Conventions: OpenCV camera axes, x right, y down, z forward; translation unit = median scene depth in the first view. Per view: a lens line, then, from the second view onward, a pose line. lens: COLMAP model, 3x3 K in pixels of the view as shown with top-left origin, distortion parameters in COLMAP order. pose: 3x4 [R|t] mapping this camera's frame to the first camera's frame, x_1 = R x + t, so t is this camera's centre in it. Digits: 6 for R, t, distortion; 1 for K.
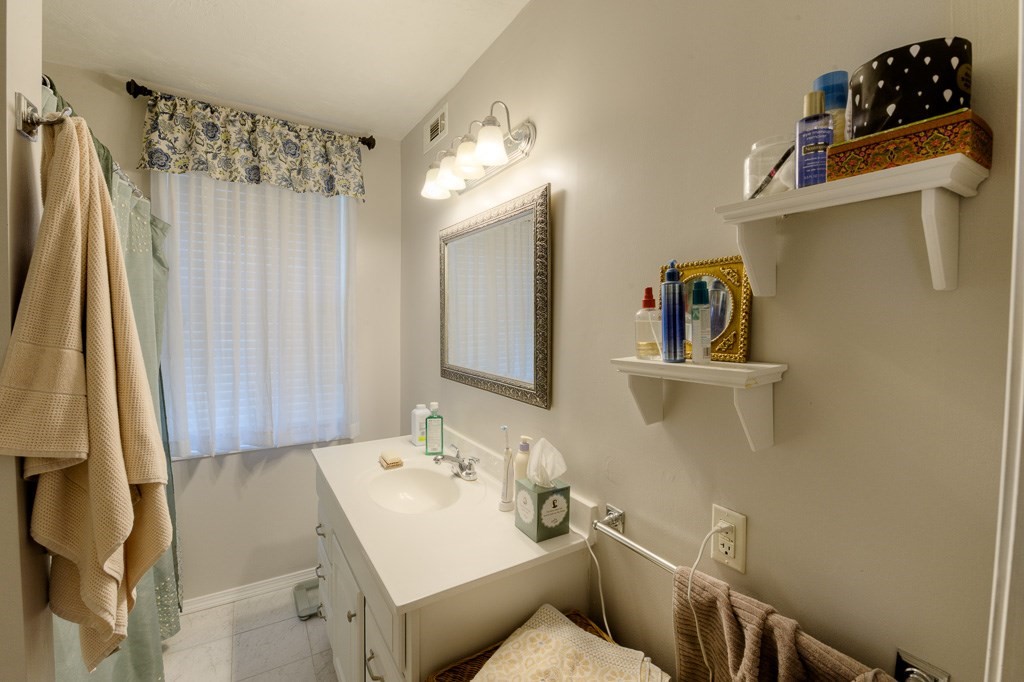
lens RADIAL K [[448.2, 0, 513.8], [0, 448.2, 327.9], [0, 0, 1]] dist [-0.015201, -0.003458]
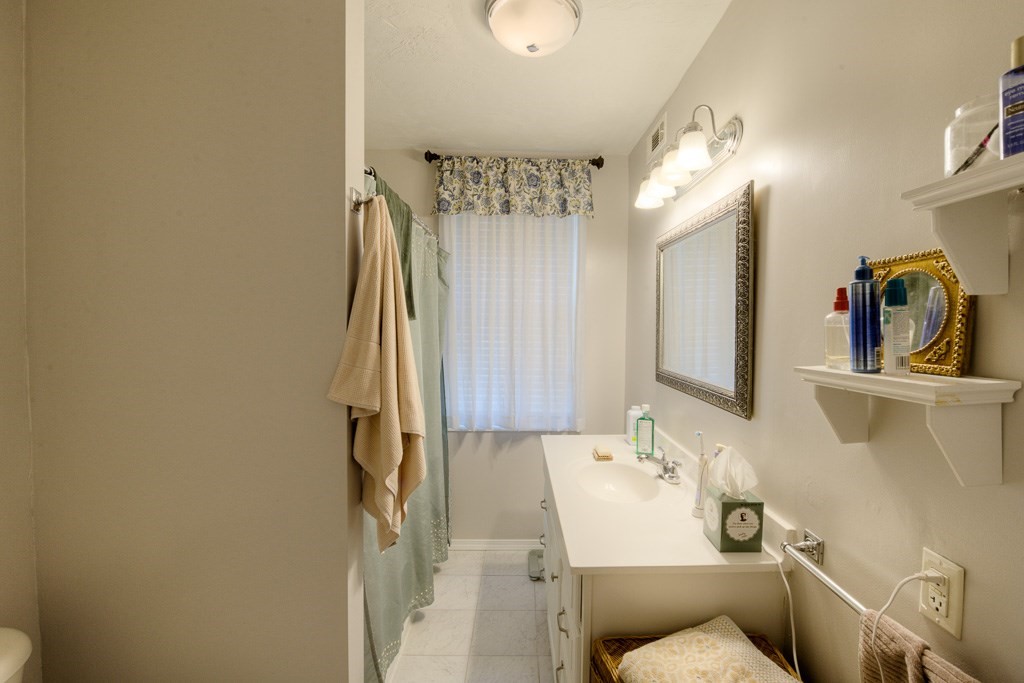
lens RADIAL K [[448.2, 0, 513.8], [0, 448.2, 328.4], [0, 0, 1]] dist [-0.015201, -0.003458]
pose [[0.850123, 0.004647, -0.526564, 0.146880], [-0.011330, 0.999891, -0.009467, 0.004203], [0.526463, 0.014014, 0.850083, -0.060833]]
